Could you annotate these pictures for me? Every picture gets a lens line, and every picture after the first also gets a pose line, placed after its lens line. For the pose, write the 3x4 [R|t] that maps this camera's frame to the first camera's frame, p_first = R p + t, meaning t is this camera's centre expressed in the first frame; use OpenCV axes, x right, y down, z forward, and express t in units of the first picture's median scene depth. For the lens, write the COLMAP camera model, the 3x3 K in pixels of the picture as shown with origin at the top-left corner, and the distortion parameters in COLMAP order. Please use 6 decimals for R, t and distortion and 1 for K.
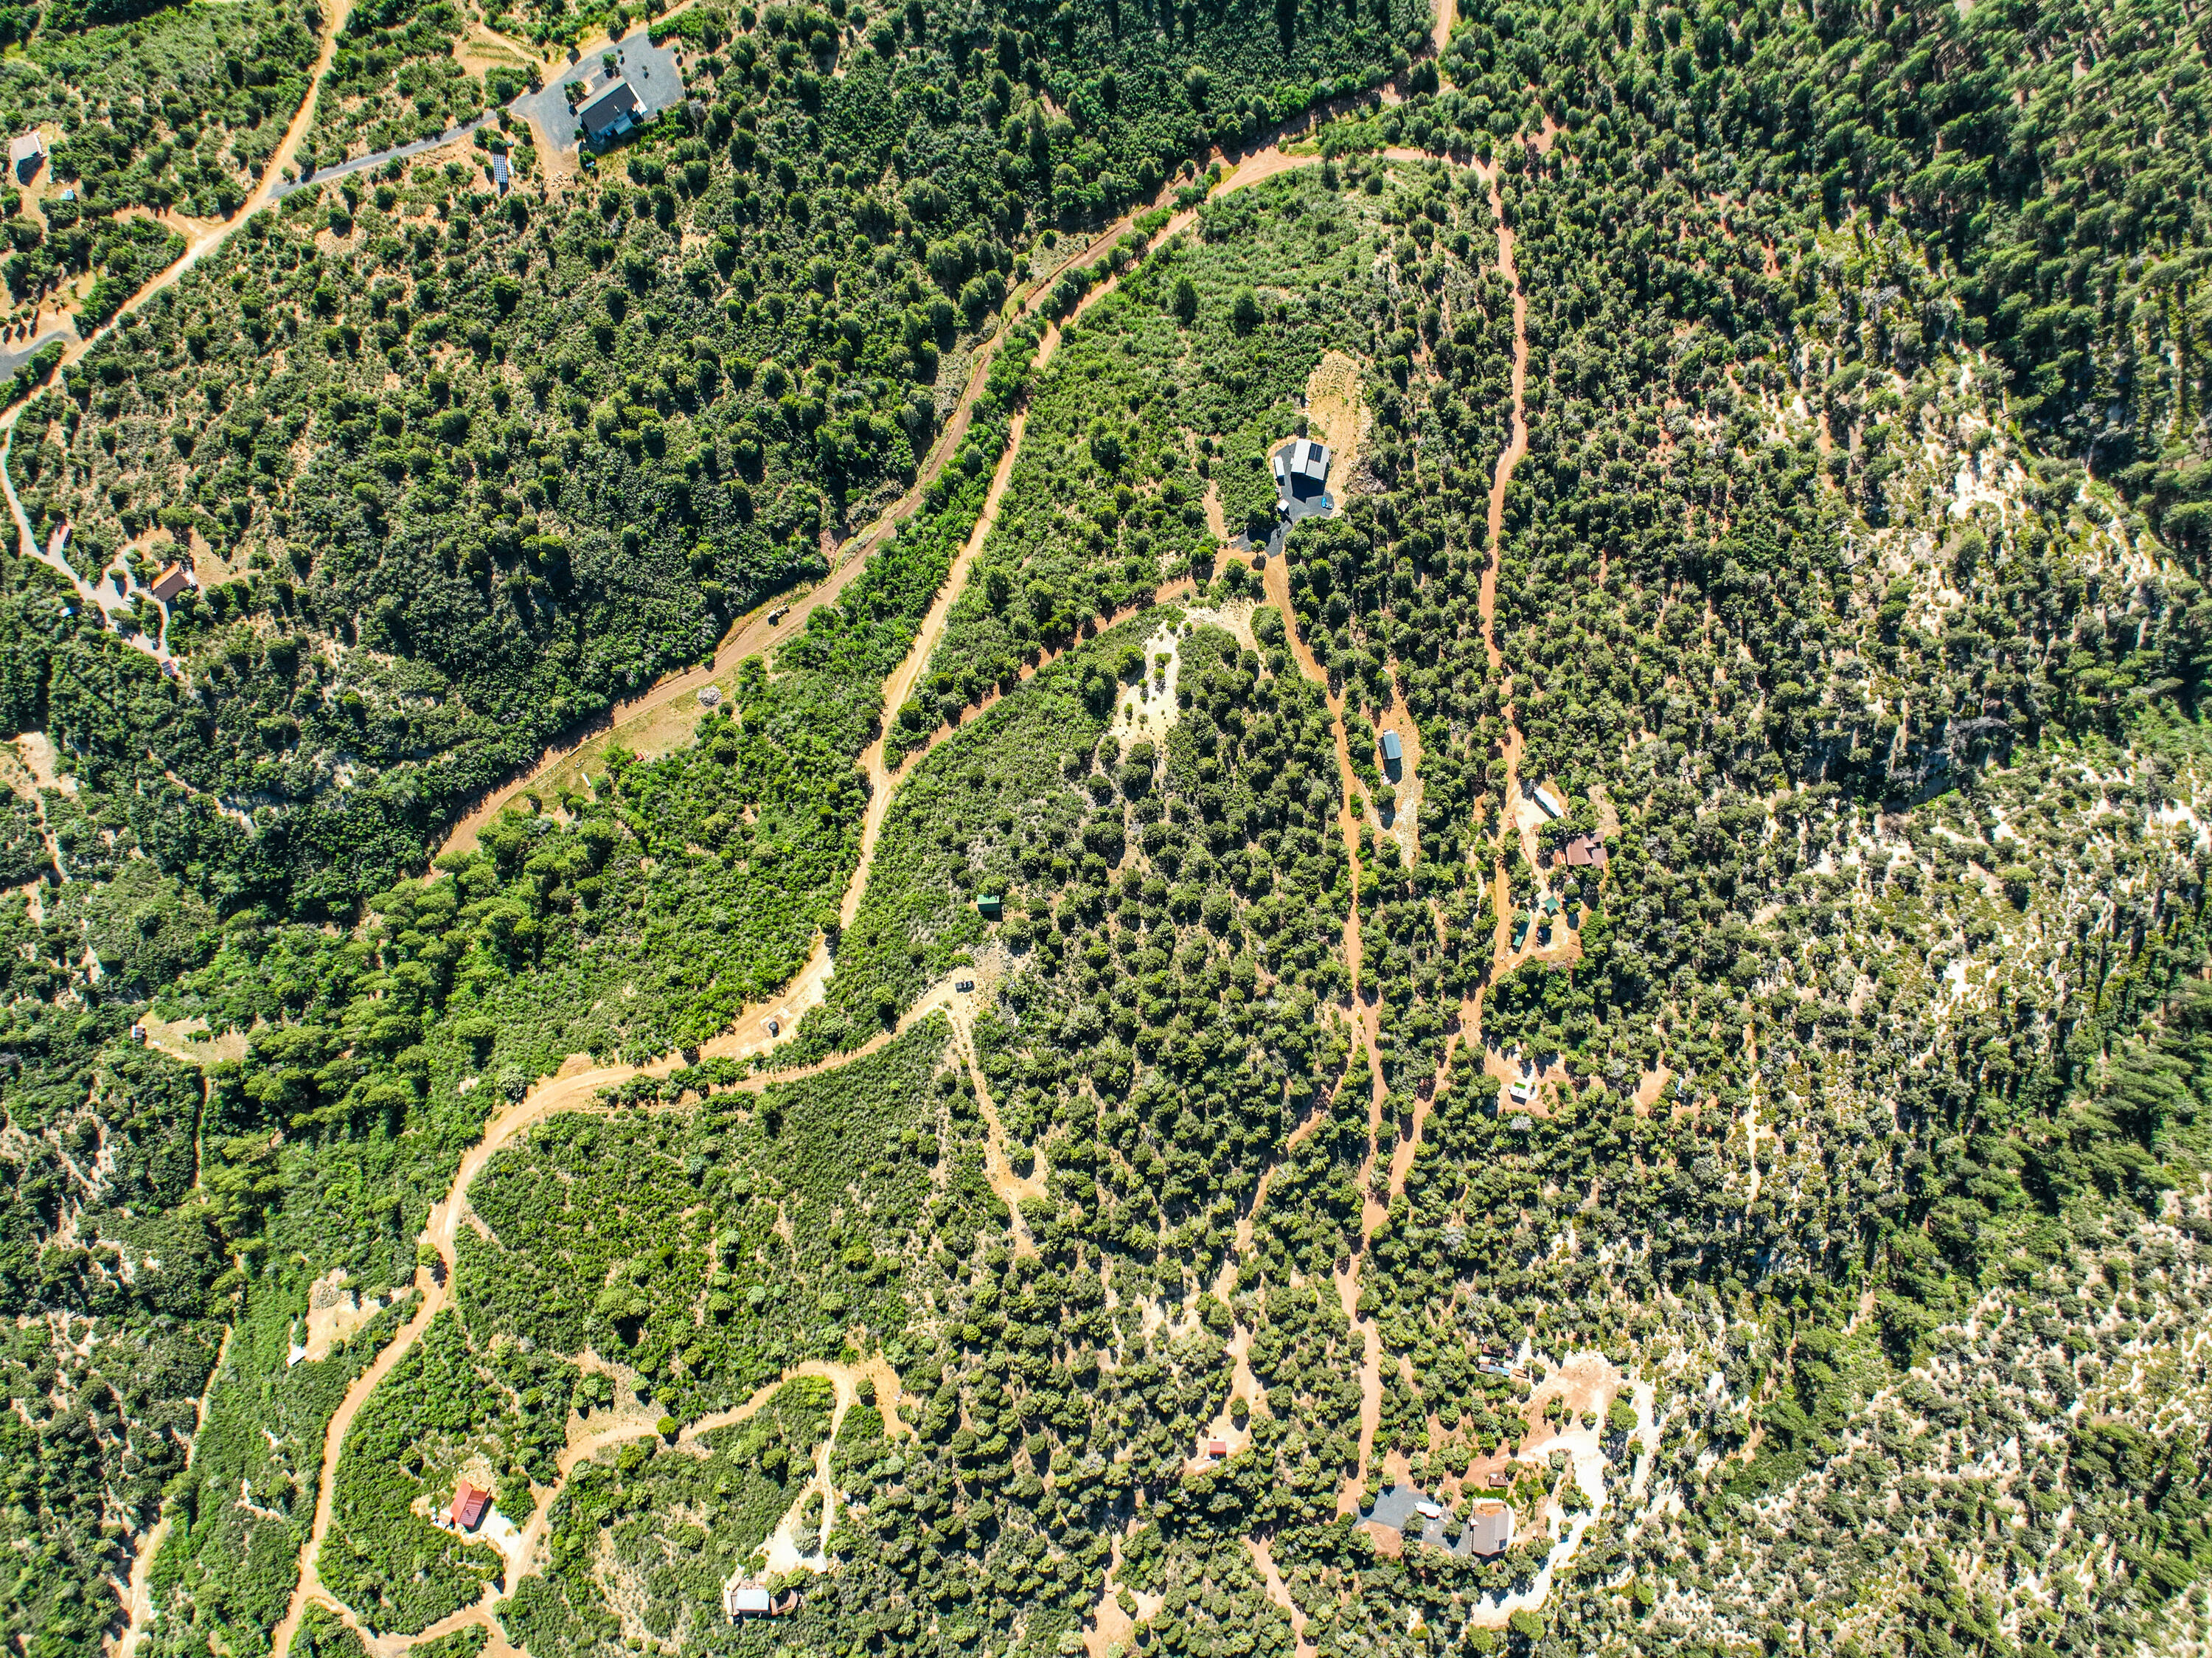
lens RADIAL K [[1332.8, 0, 1114.8], [0, 1332.8, 806.4], [0, 0, 1]] dist [-0.165699, 0.002810]
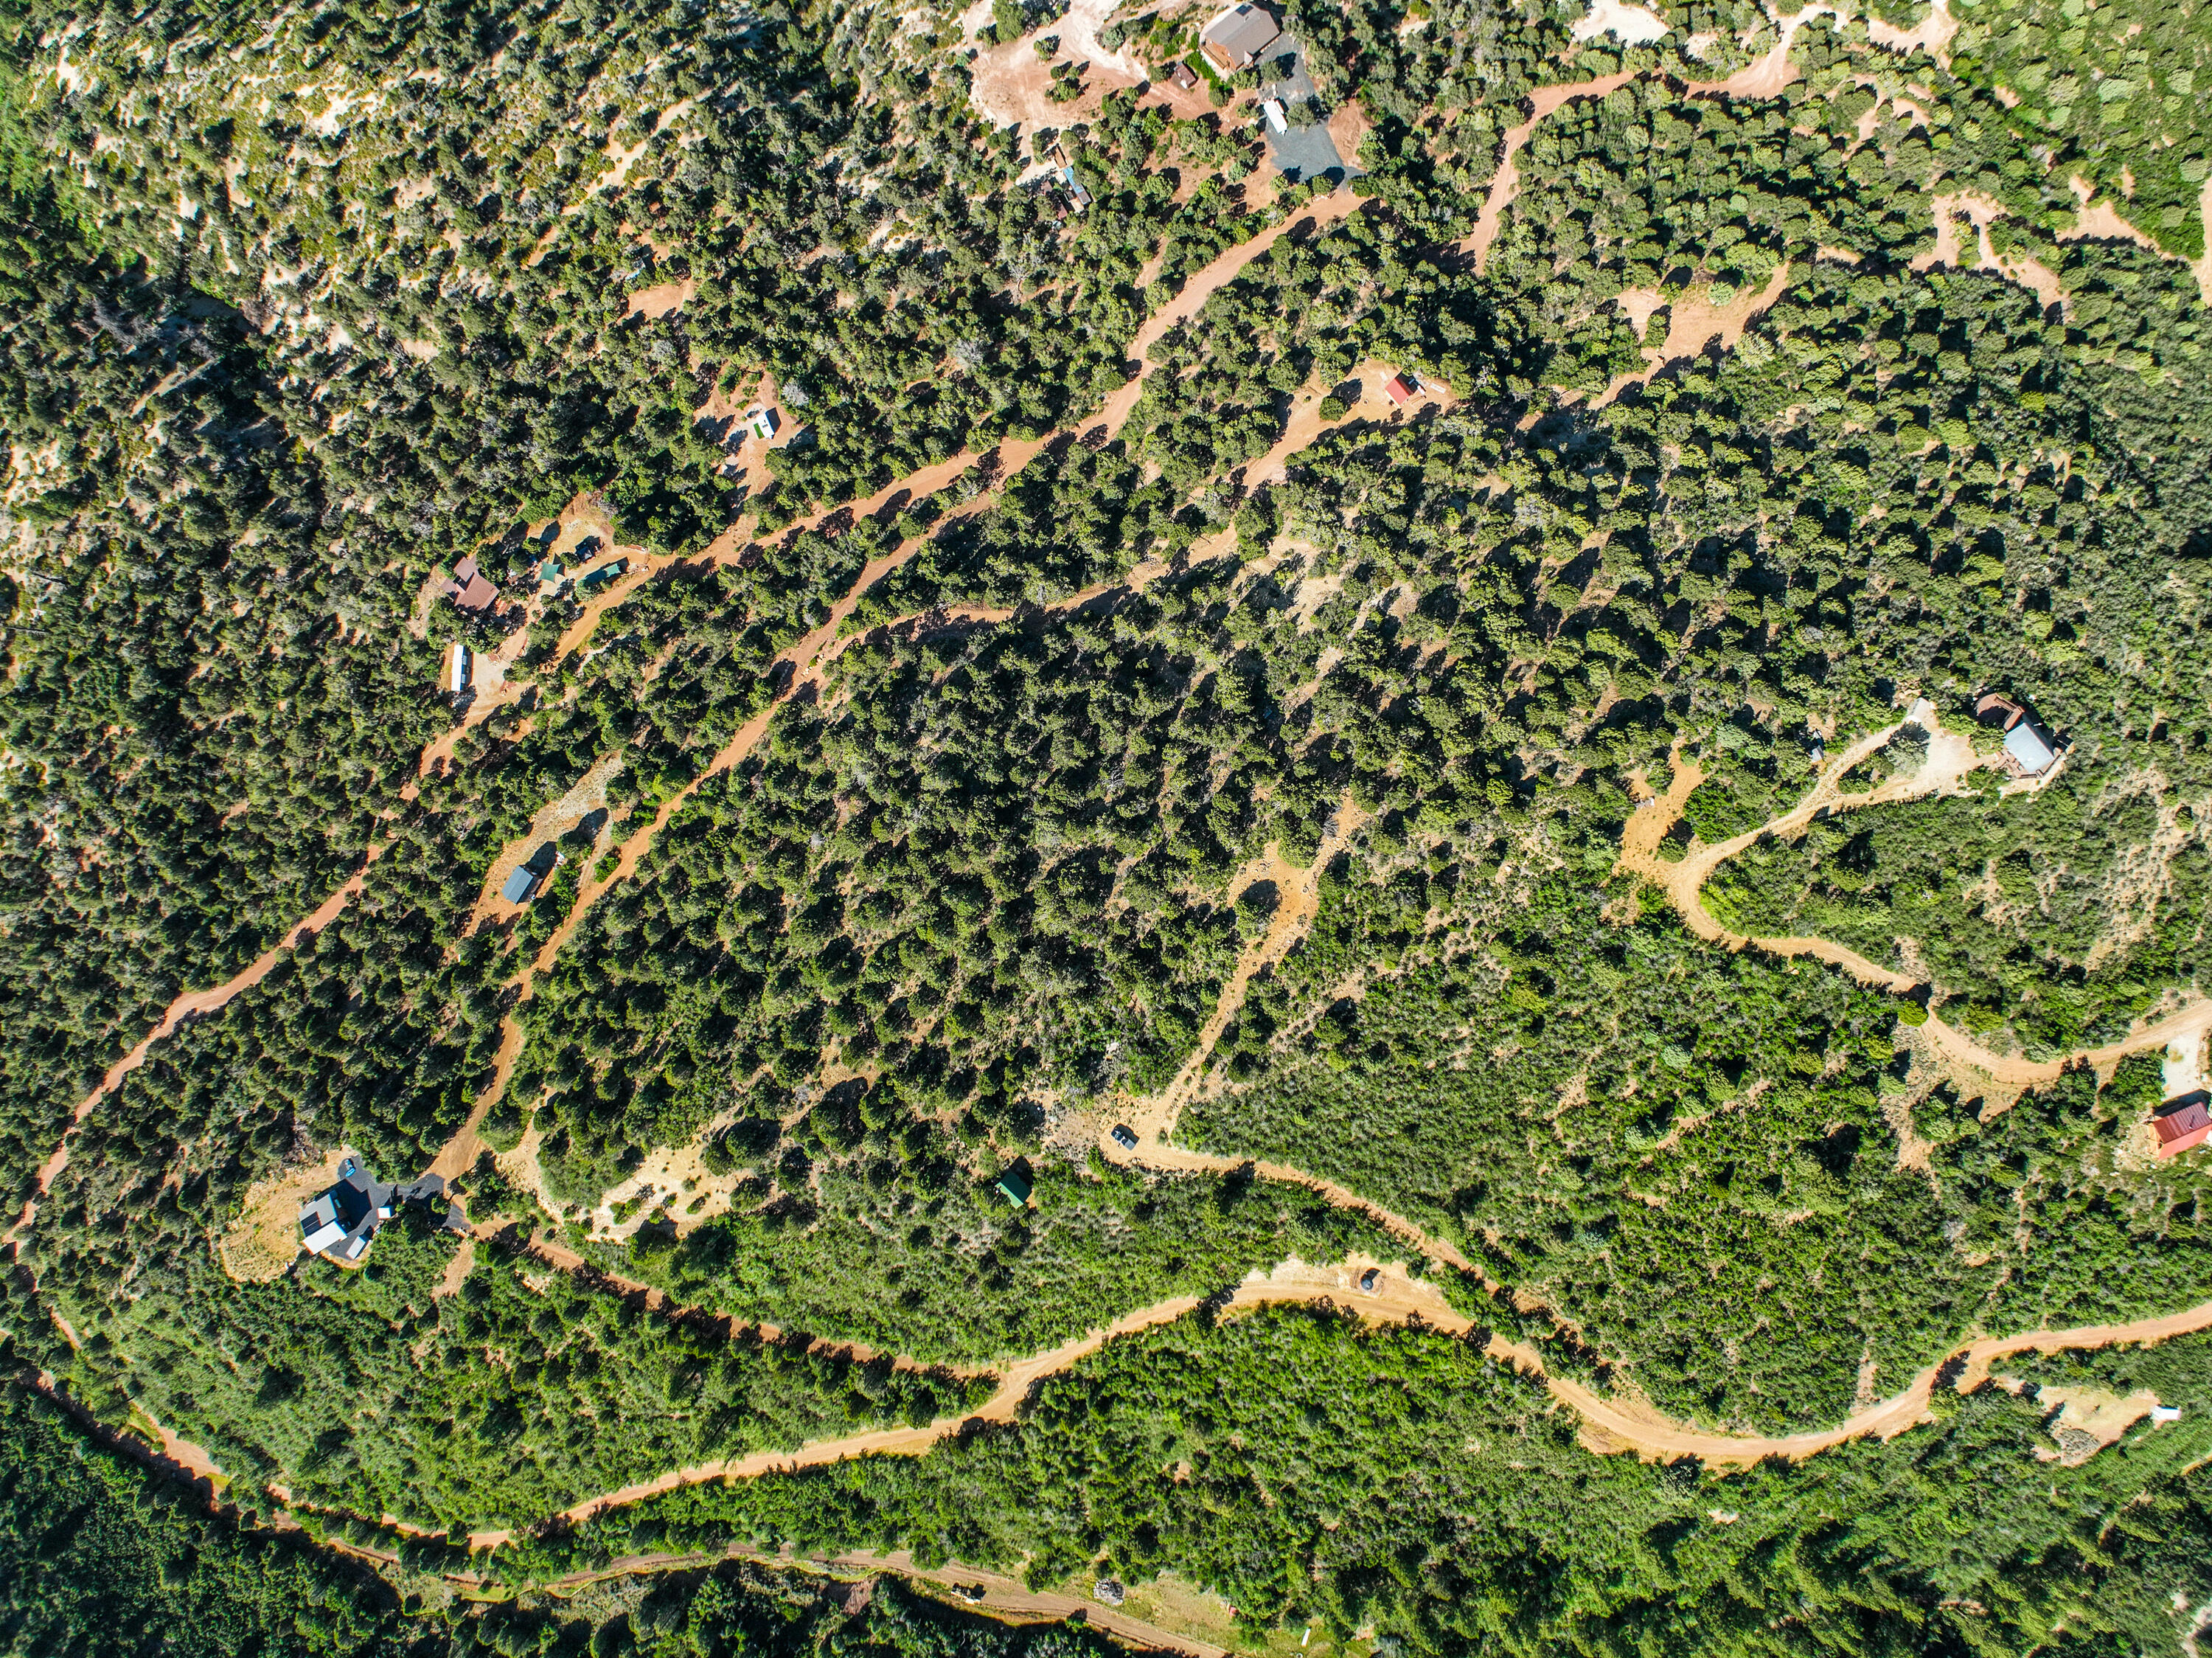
lens RADIAL K [[1322.1, 0, 1099.0], [0, 1322.1, 847.9], [0, 0, 1]] dist [-0.157243, 0.016223]
pose [[-0.674810, -0.737732, 0.019571, -0.006640], [0.737923, -0.674871, 0.004313, 0.199065], [0.010026, 0.017353, 0.999799, 0.285416]]
